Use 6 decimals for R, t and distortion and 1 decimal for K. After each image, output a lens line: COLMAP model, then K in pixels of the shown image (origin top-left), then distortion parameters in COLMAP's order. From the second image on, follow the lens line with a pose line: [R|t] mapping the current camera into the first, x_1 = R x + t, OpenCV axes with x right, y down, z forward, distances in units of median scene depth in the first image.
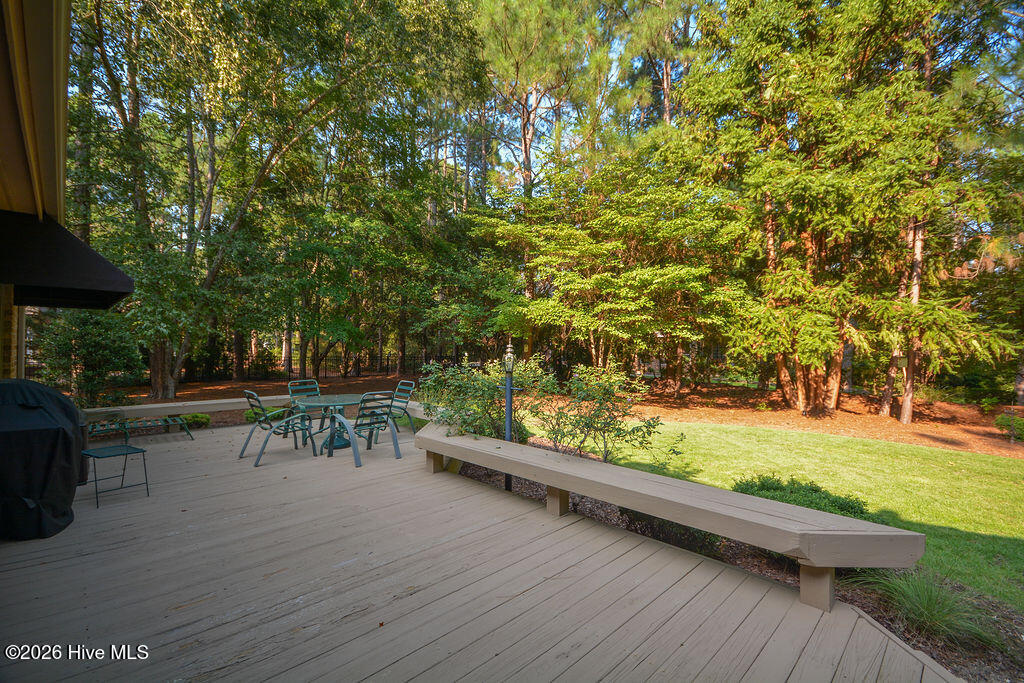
lens RADIAL K [[454.5, 0, 513.1], [0, 454.5, 346.6], [0, 0, 1]] dist [0.000262, -0.000783]
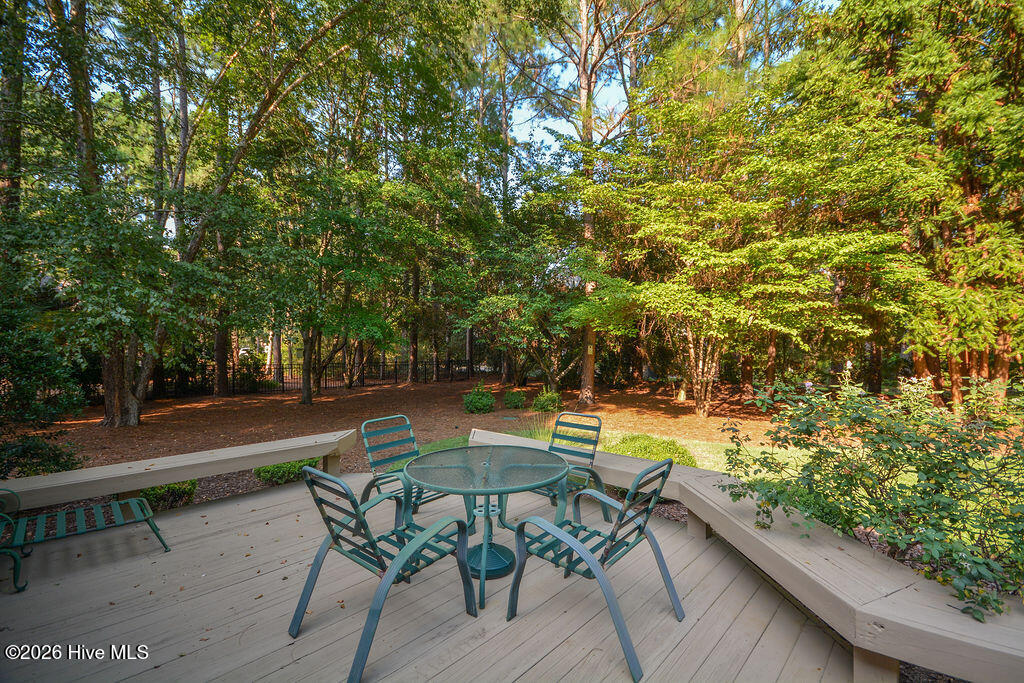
lens RADIAL K [[454.5, 0, 513.1], [0, 454.5, 346.6], [0, 0, 1]] dist [0.000262, -0.000783]
pose [[0.998942, -0.014067, 0.043775, -0.204042], [0.014233, 0.999893, -0.003481, -0.001607], [-0.043722, 0.004100, 0.999035, 0.287545]]
